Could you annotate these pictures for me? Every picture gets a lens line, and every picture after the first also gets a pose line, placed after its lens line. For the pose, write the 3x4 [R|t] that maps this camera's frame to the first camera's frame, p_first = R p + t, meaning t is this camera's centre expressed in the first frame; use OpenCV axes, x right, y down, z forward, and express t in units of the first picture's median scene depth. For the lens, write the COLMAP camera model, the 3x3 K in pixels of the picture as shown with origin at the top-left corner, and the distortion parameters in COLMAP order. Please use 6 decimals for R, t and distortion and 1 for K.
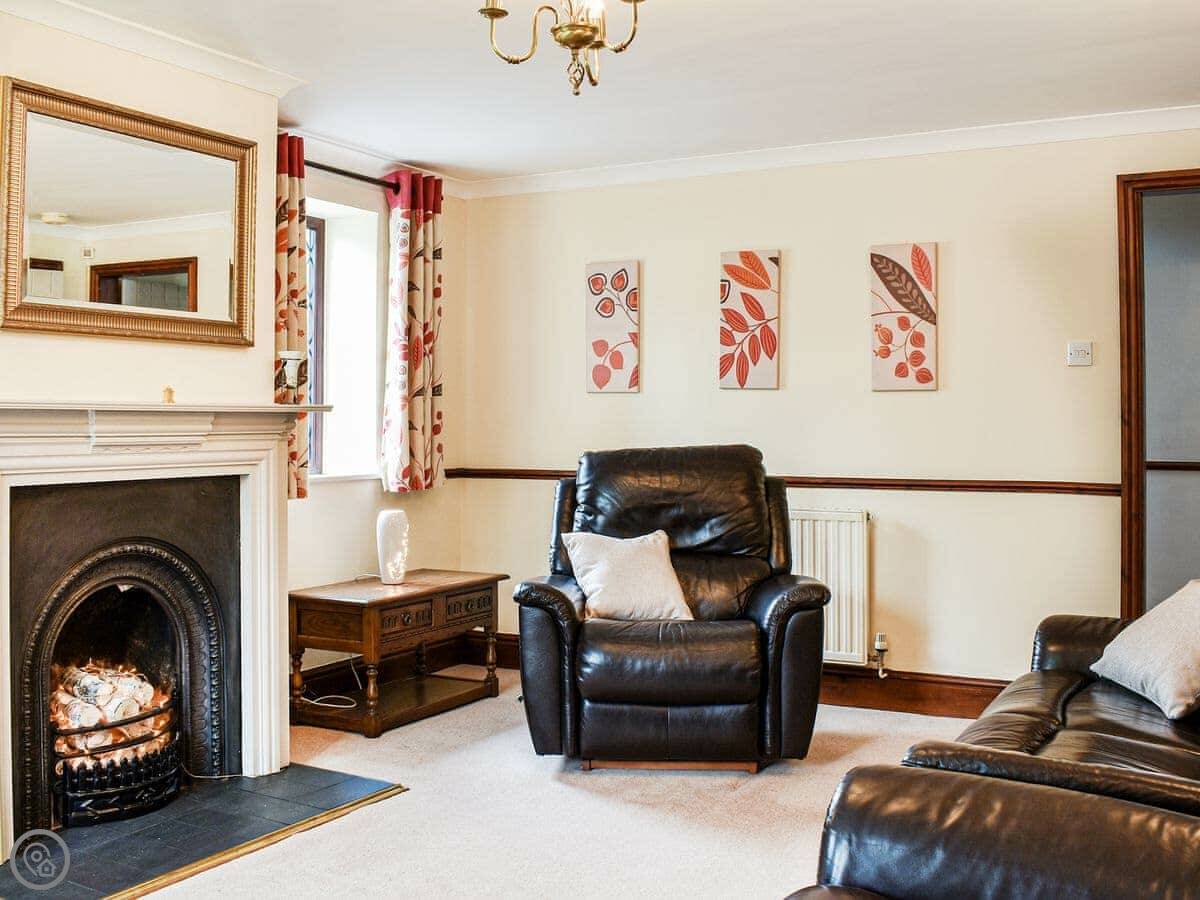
lens RADIAL K [[1237.1, 0, 600.0], [0, 1237.1, 450.0], [0, 0, 1]] dist [-0.093218, -0.010656]
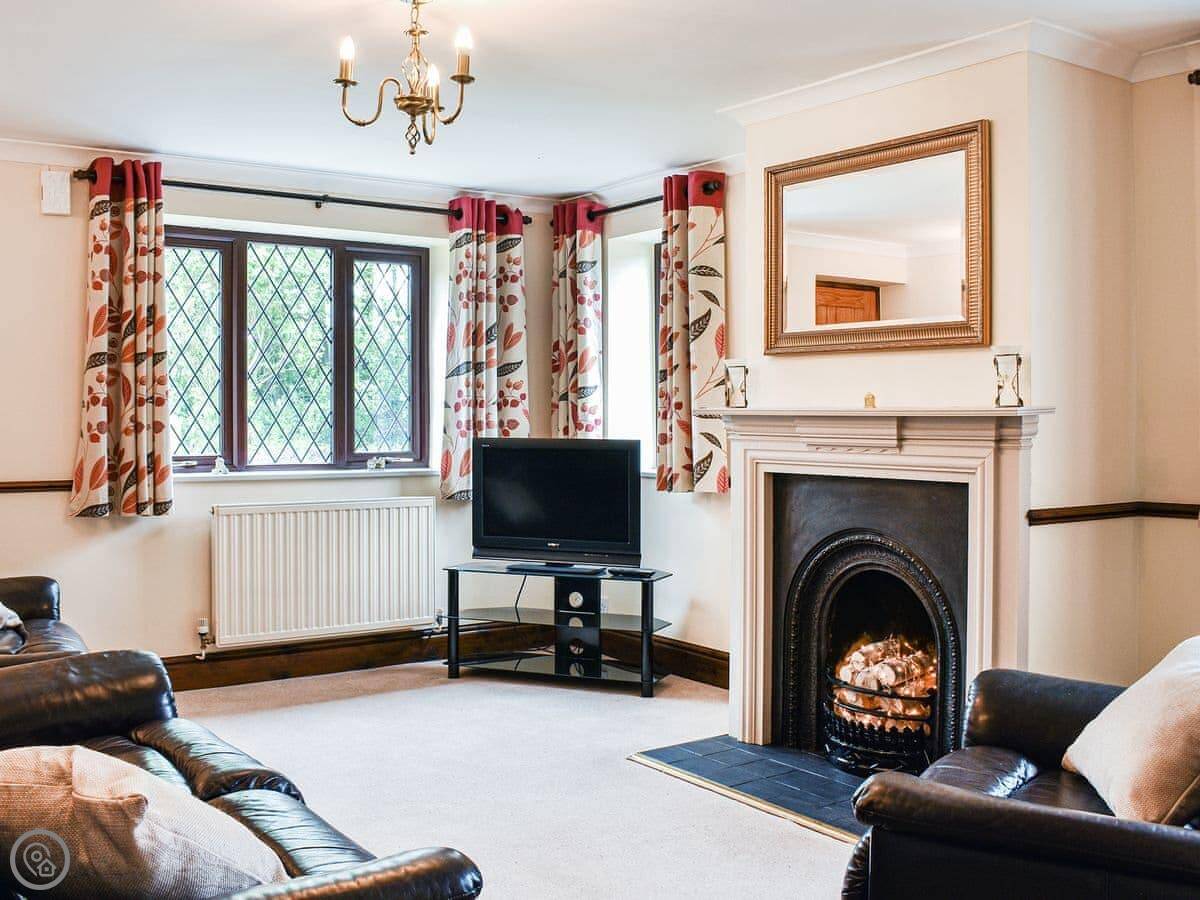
lens RADIAL K [[1237.1, 0, 600.0], [0, 1237.1, 450.0], [0, 0, 1]] dist [-0.093218, -0.010656]
pose [[-0.441205, 0.024799, -0.897064, 0.741428], [-0.020969, 0.999060, 0.037933, -0.038259], [0.897161, 0.035547, -0.440270, 1.284622]]
